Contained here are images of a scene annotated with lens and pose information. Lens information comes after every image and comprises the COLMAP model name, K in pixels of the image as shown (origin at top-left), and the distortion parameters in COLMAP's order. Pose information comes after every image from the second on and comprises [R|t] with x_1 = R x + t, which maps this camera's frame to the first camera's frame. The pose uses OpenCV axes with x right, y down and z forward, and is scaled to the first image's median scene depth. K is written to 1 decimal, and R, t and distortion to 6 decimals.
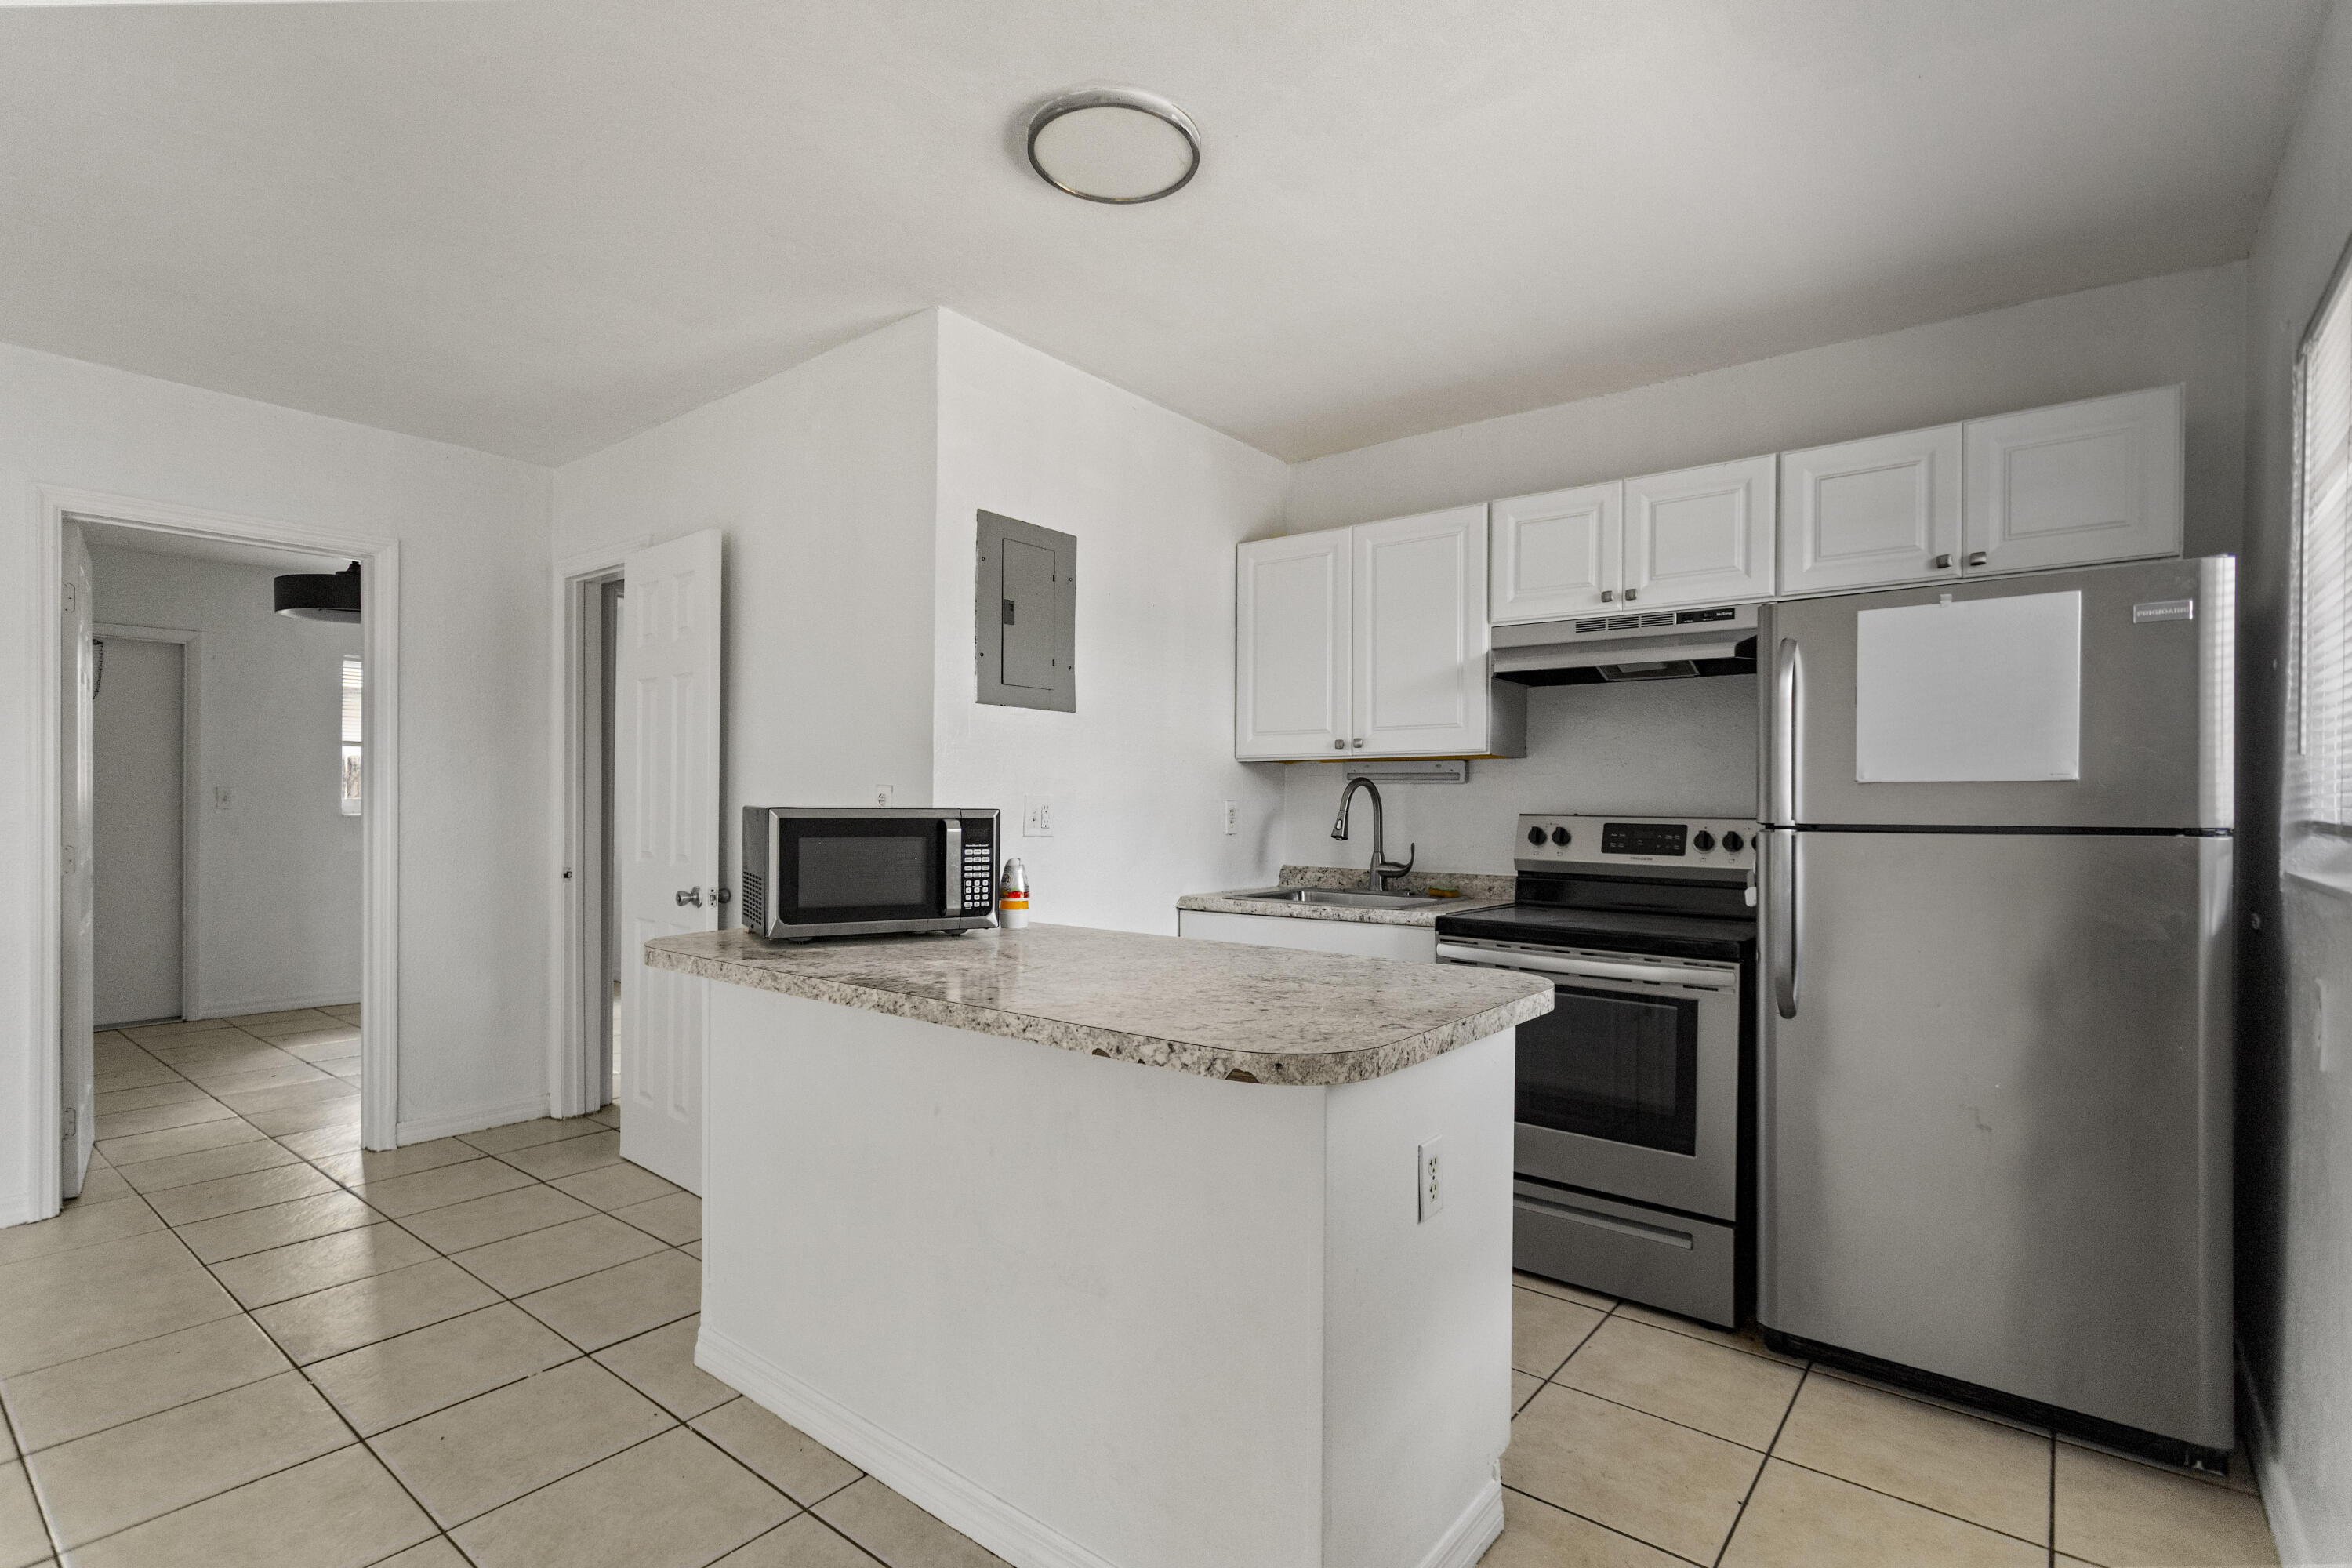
lens RADIAL K [[1113.0, 0, 1160.7], [0, 1113.0, 816.3], [0, 0, 1]] dist [0.000578, 0.002580]
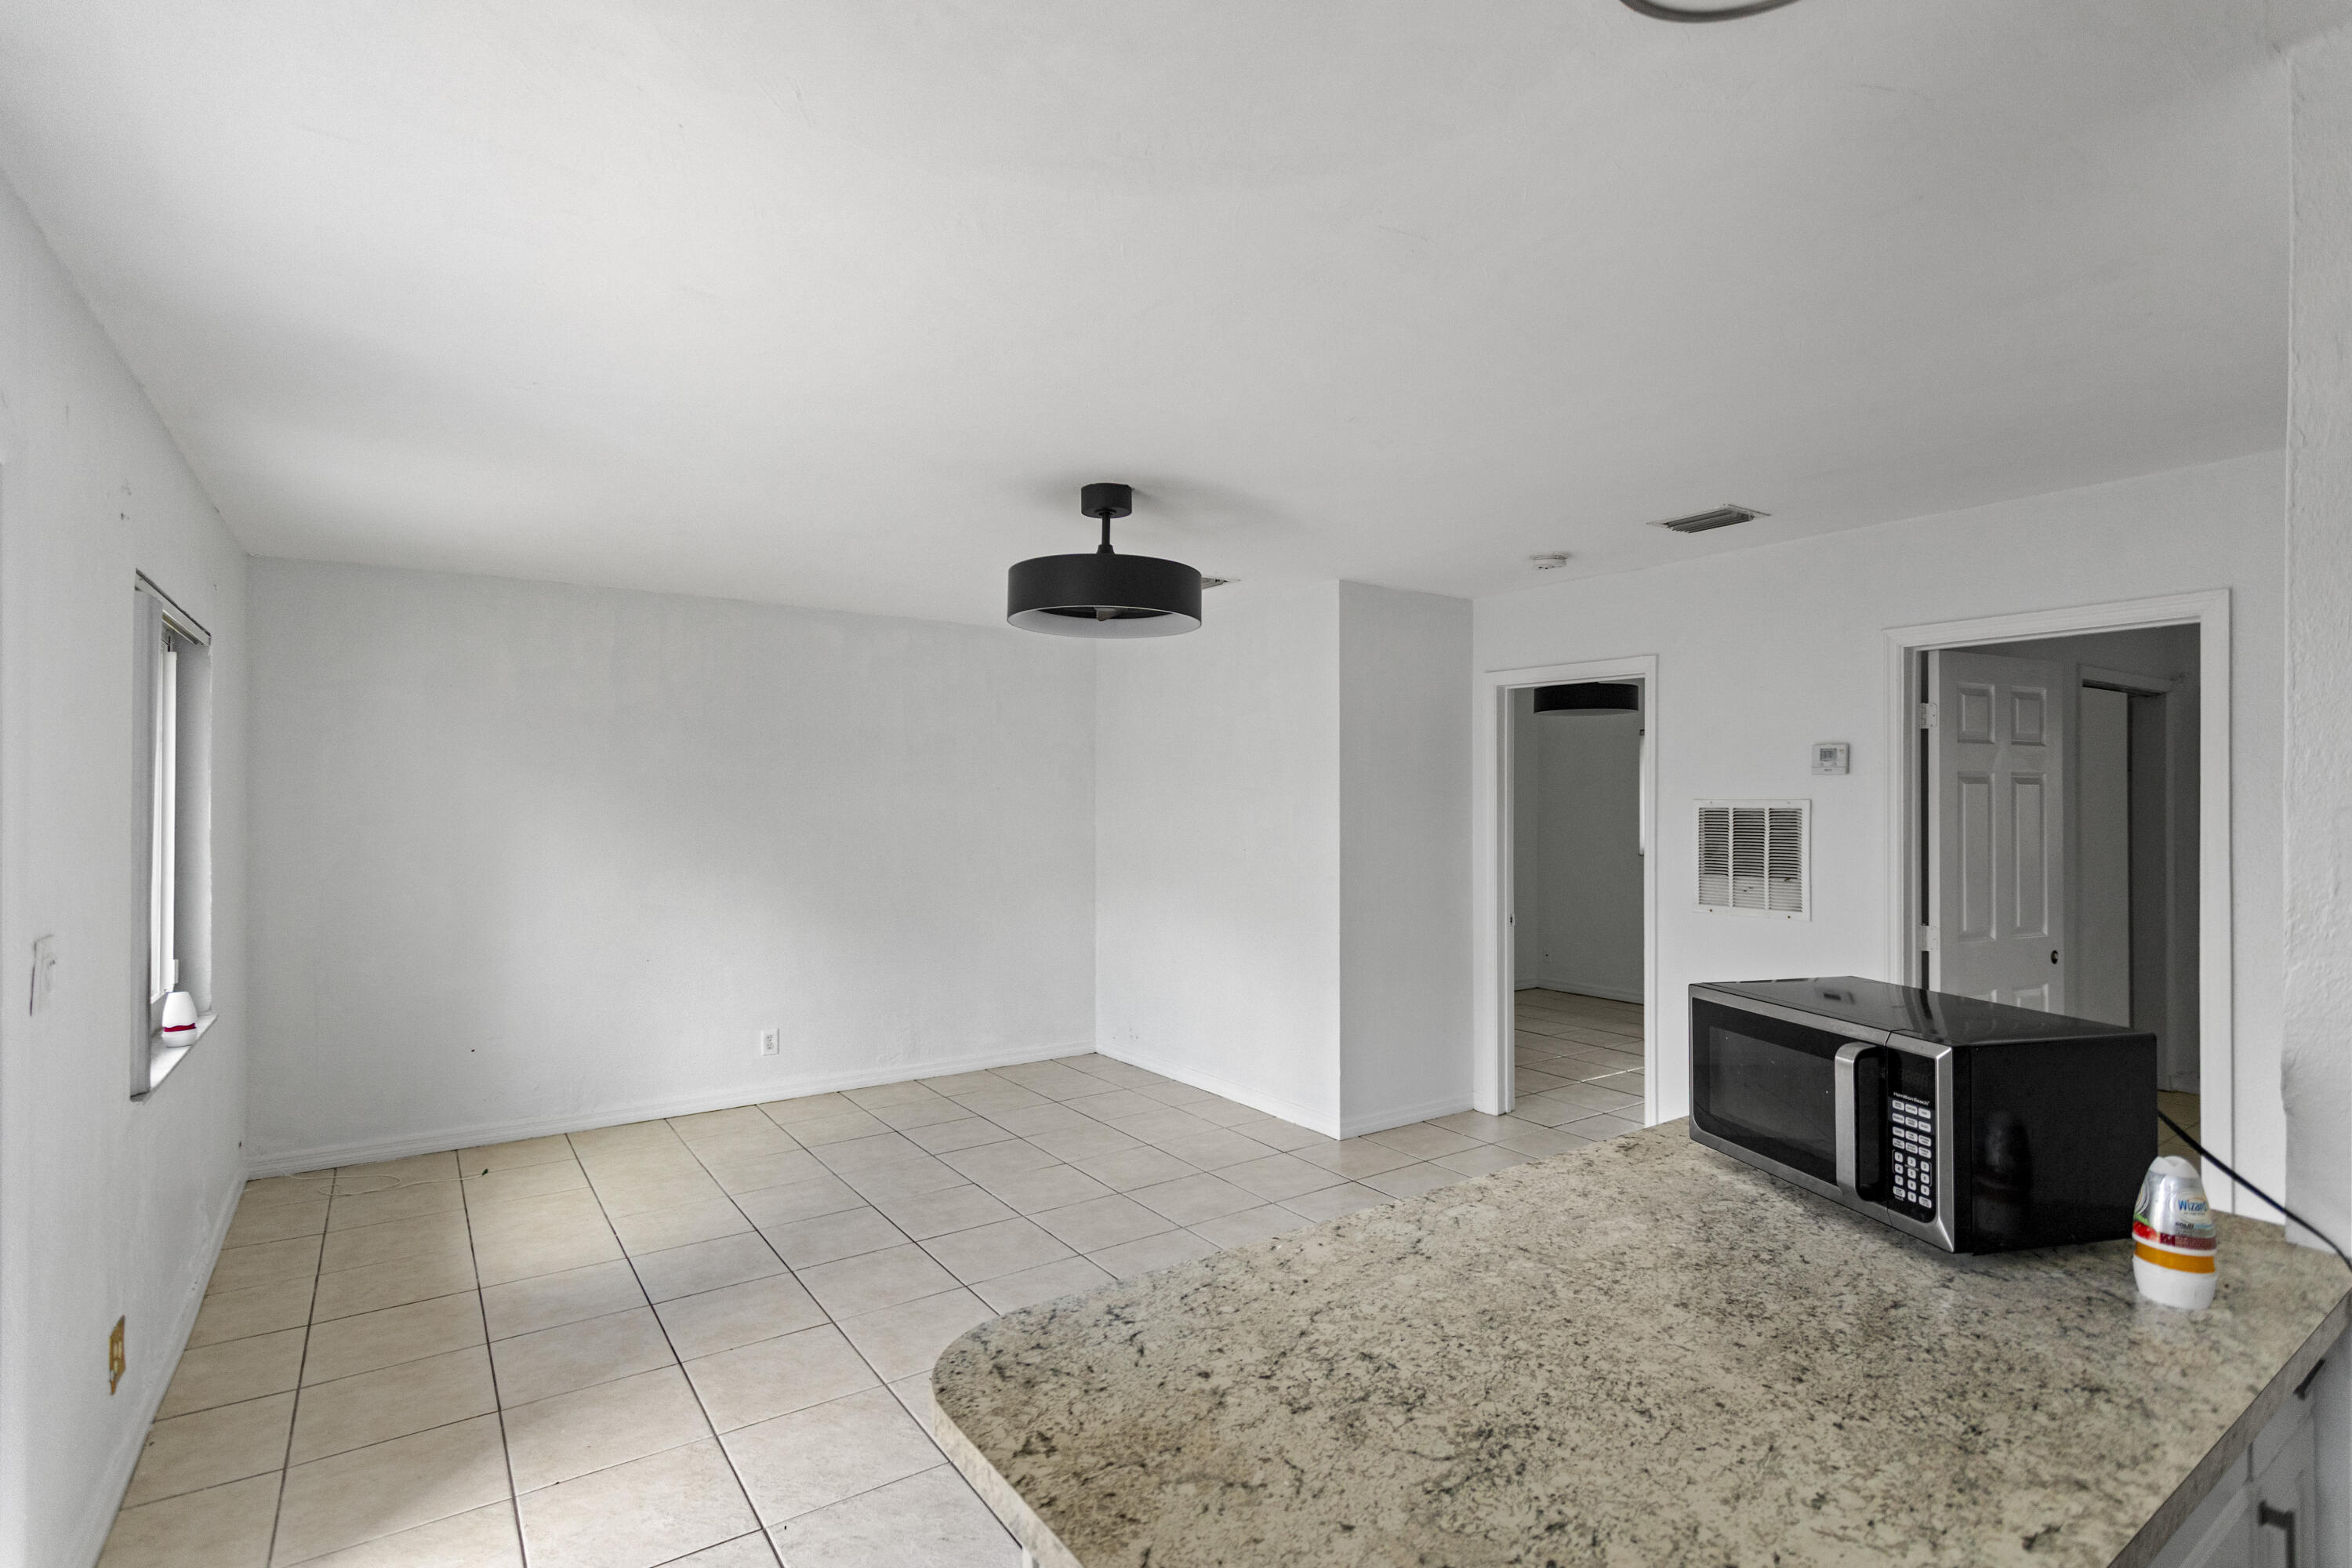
lens RADIAL K [[1113.0, 0, 1165.3], [0, 1113.0, 800.4], [0, 0, 1]] dist [0.000578, 0.002580]
pose [[-0.283395, -0.009078, -0.958960, 0.418359], [-0.014652, 0.999879, -0.005136, -0.099901], [0.958891, 0.012596, -0.283493, 0.629063]]
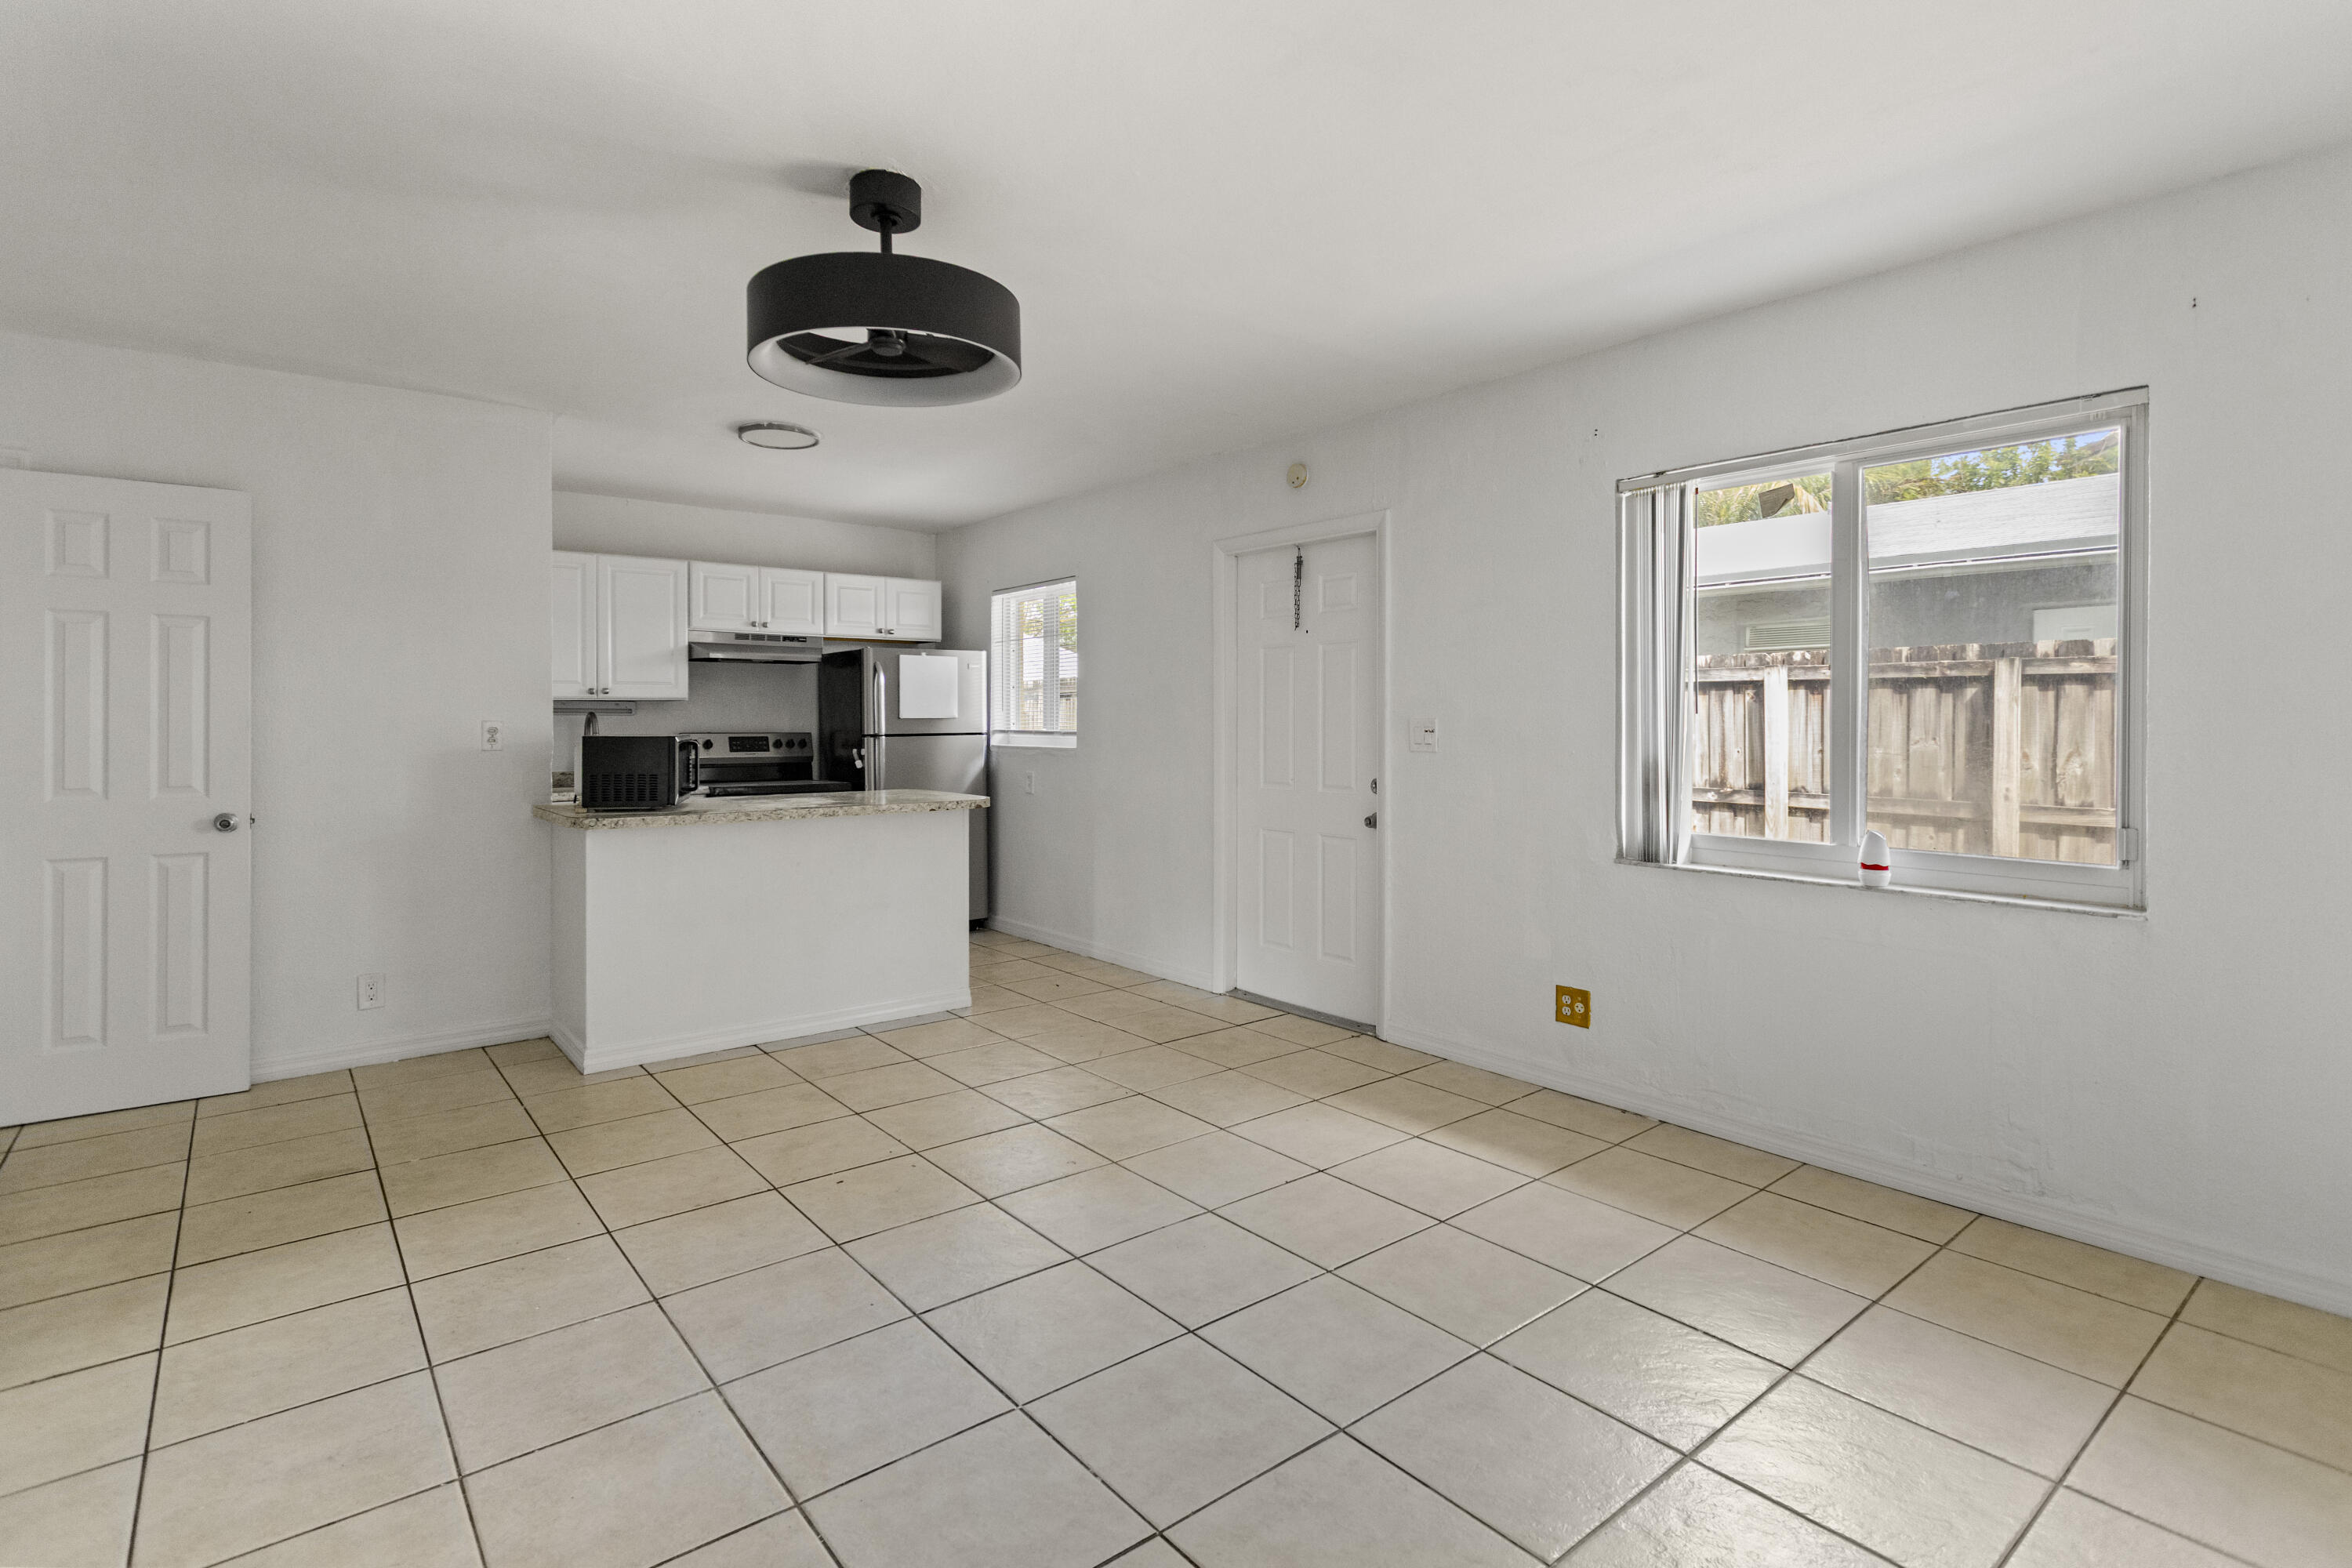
lens RADIAL K [[1113.0, 0, 1170.6], [0, 1113.0, 732.0], [0, 0, 1]] dist [0.000578, 0.002580]
pose [[0.204792, -0.018547, 0.978630, -1.493100], [0.016502, 0.999744, 0.015494, -0.021567], [-0.978666, 0.012976, 0.205046, -0.157869]]
